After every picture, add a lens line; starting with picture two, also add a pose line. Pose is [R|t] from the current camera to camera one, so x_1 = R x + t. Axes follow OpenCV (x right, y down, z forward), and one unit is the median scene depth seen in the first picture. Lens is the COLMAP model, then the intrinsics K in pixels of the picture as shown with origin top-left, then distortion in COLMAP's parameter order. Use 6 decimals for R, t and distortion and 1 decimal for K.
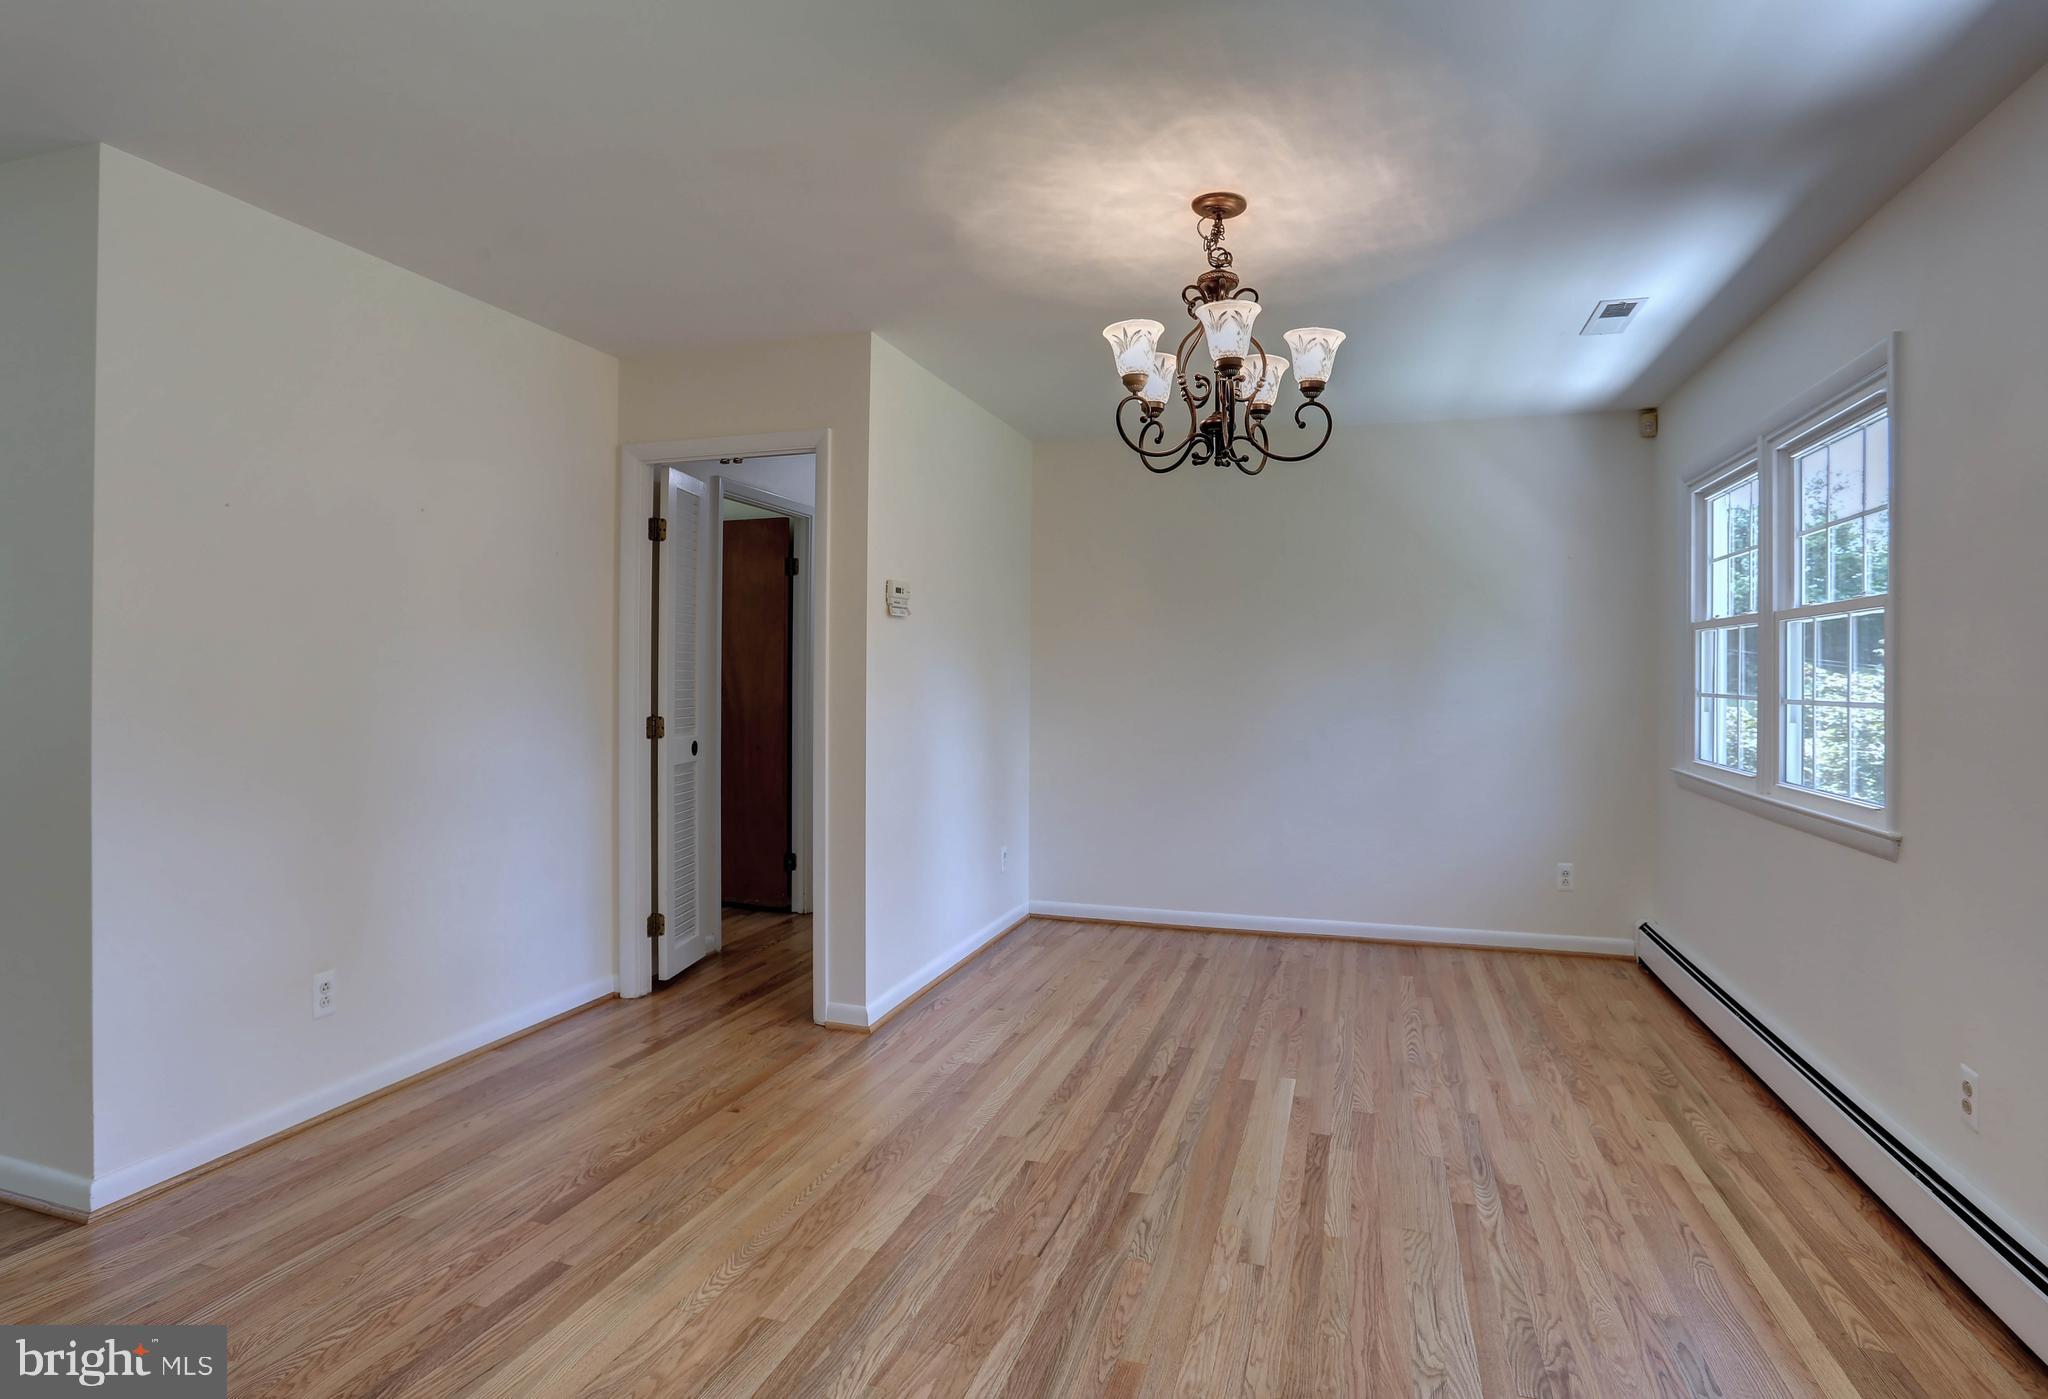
lens RADIAL K [[1035.1, 0, 1046.3], [0, 1035.1, 679.5], [0, 0, 1]] dist [-0.069862, 0.031655]
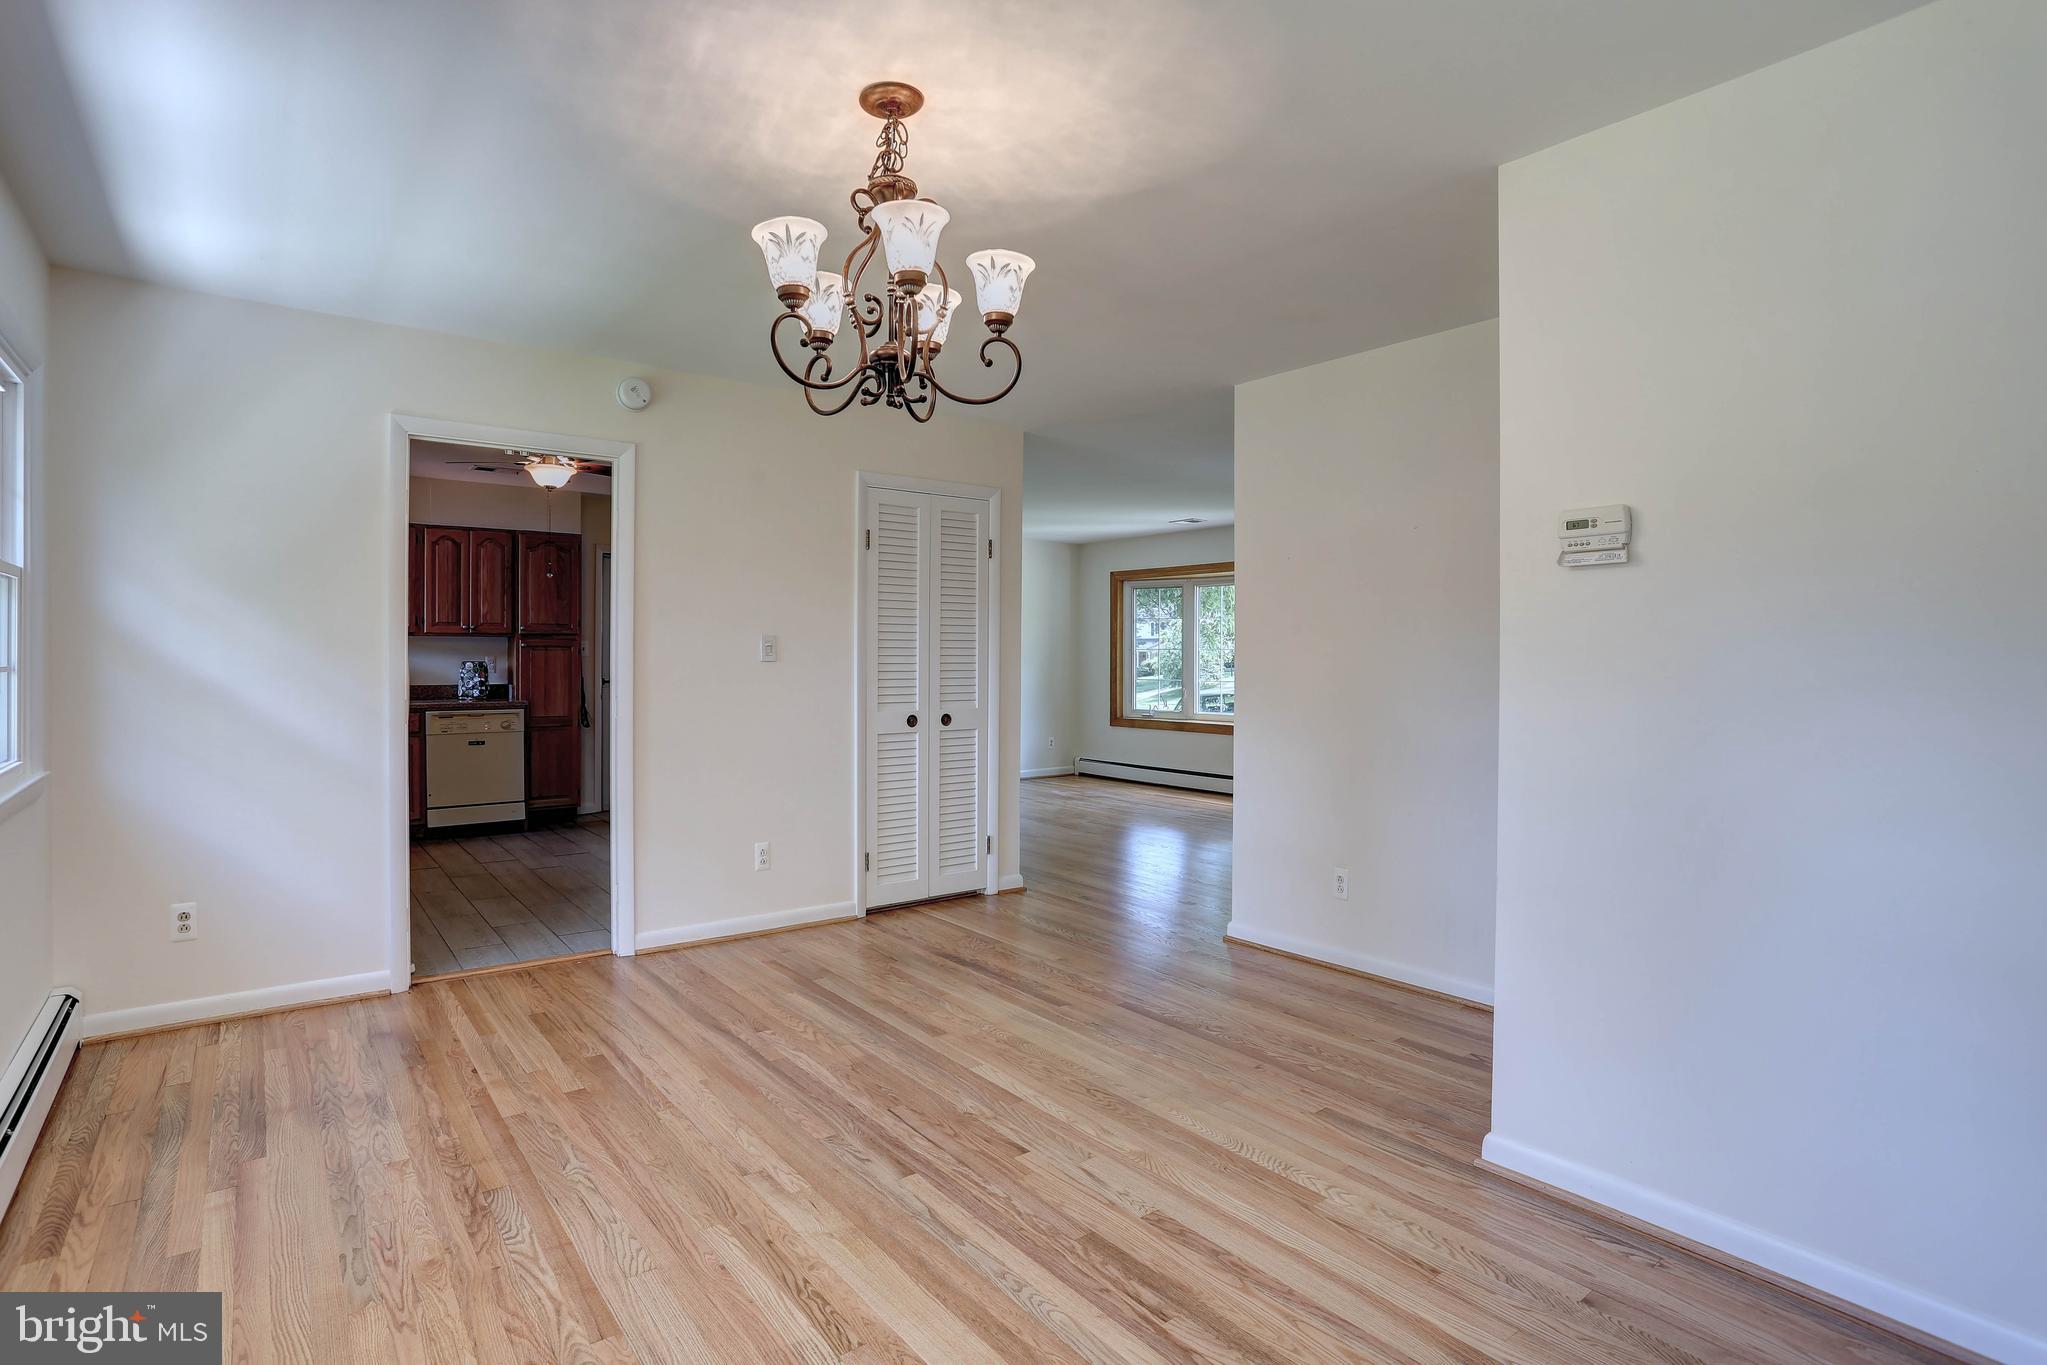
lens RADIAL K [[1018.0, 0, 1019.4], [0, 1018.0, 680.0], [0, 0, 1]] dist [-0.068197, 0.032467]
pose [[-0.574273, 0.006506, -0.818638, 0.742441], [-0.011727, 0.999800, 0.016172, 0.002853], [0.818580, 0.018887, -0.574082, 1.475508]]
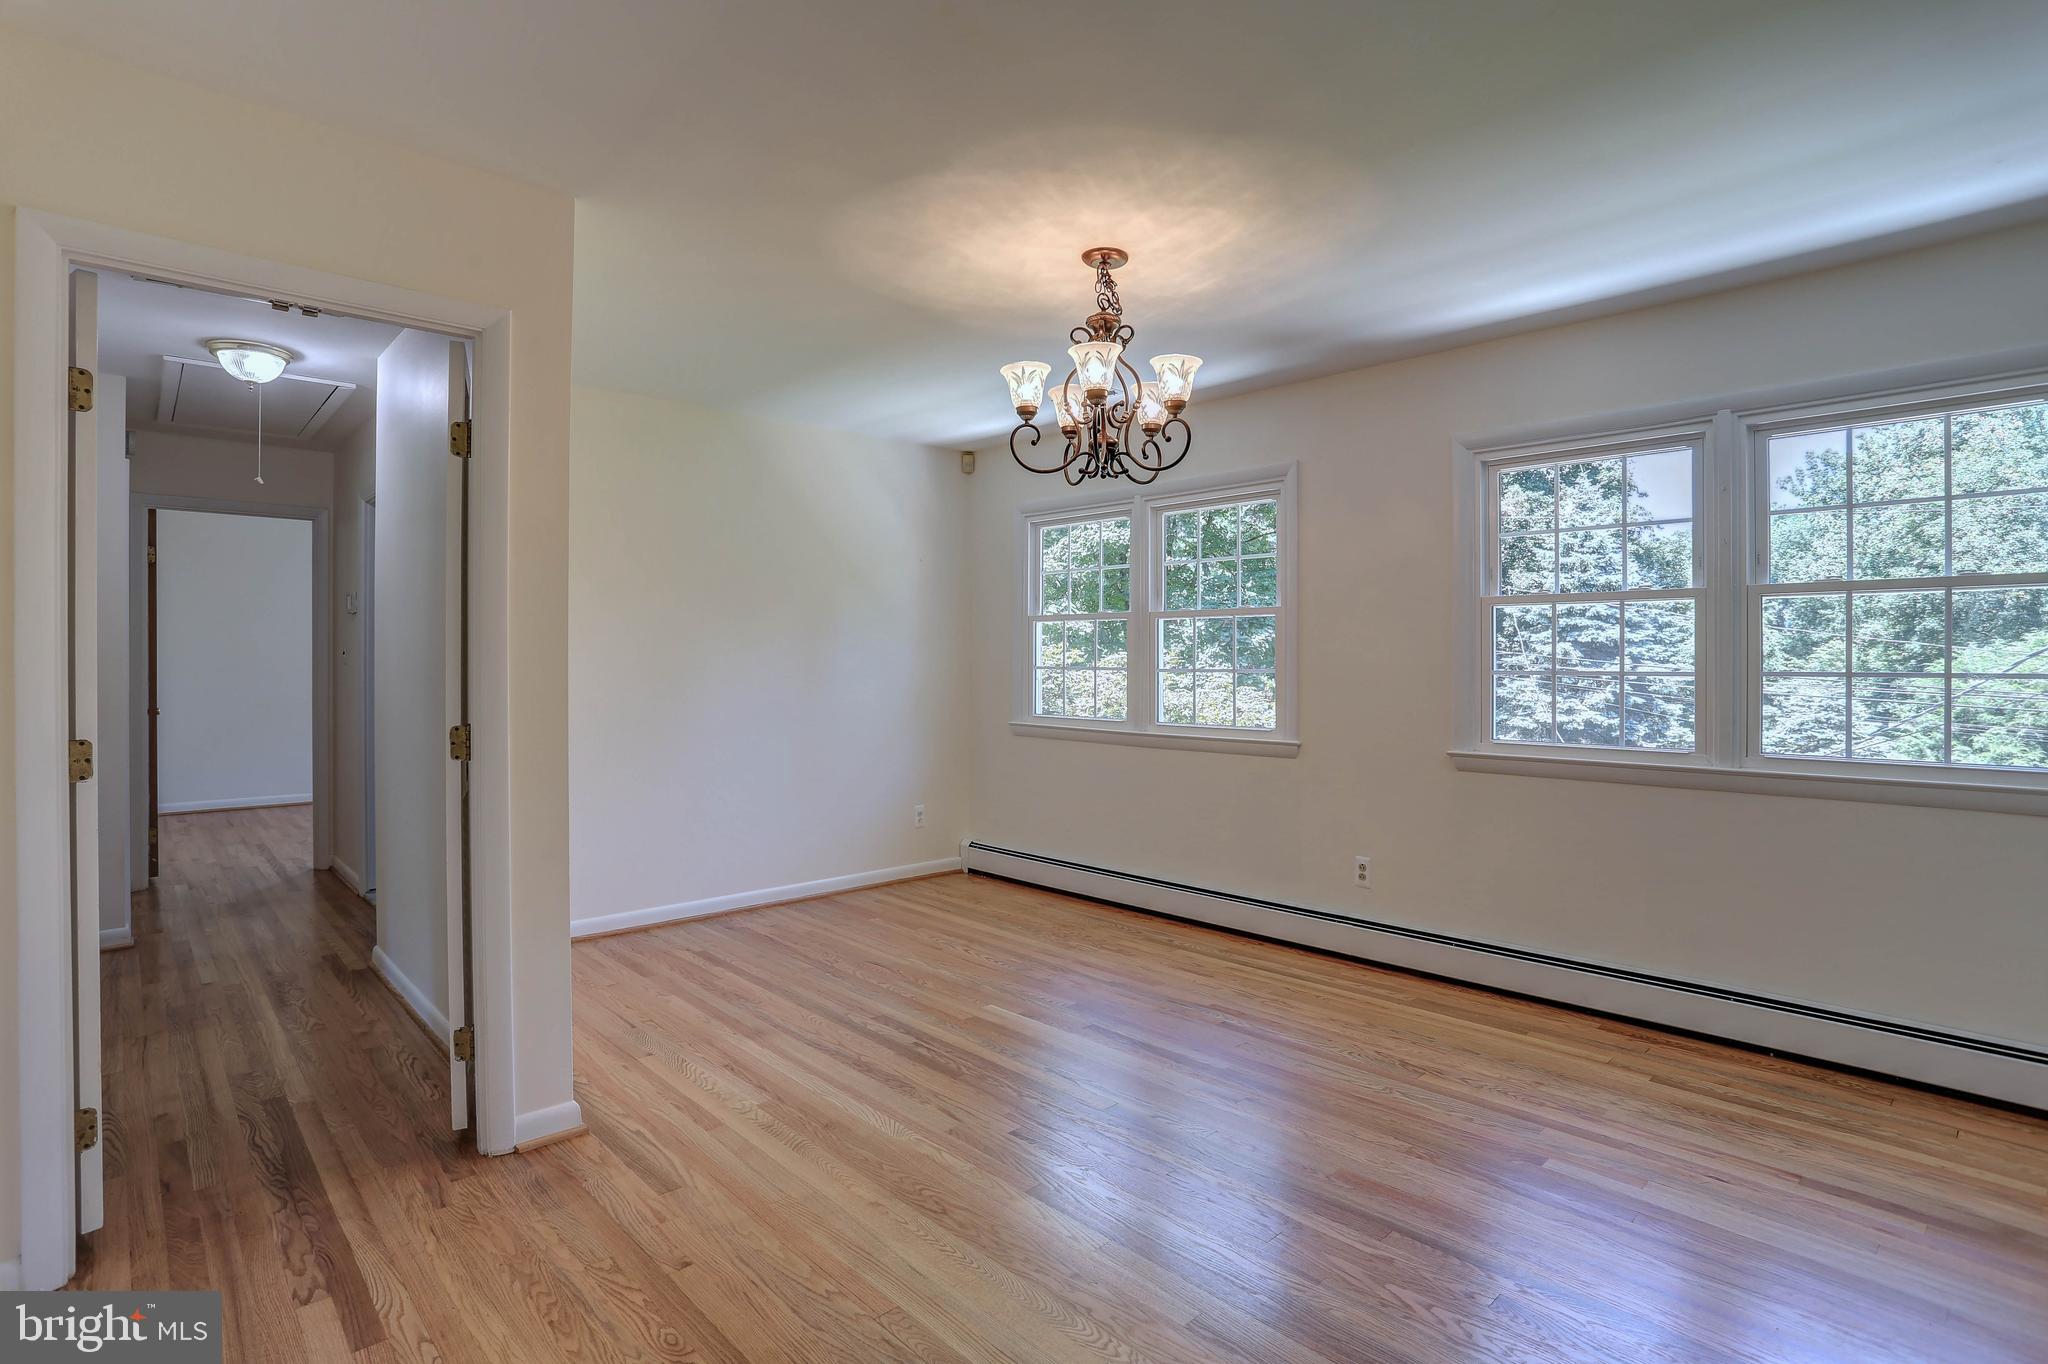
lens RADIAL K [[994.5, 0, 1022.2], [0, 994.5, 666.7], [0, 0, 1]] dist [-0.066015, 0.029736]
pose [[0.495270, -0.011018, 0.868669, -0.821477], [0.004482, 0.999939, 0.010128, -0.002700], [-0.868728, -0.001122, 0.495289, 0.484010]]
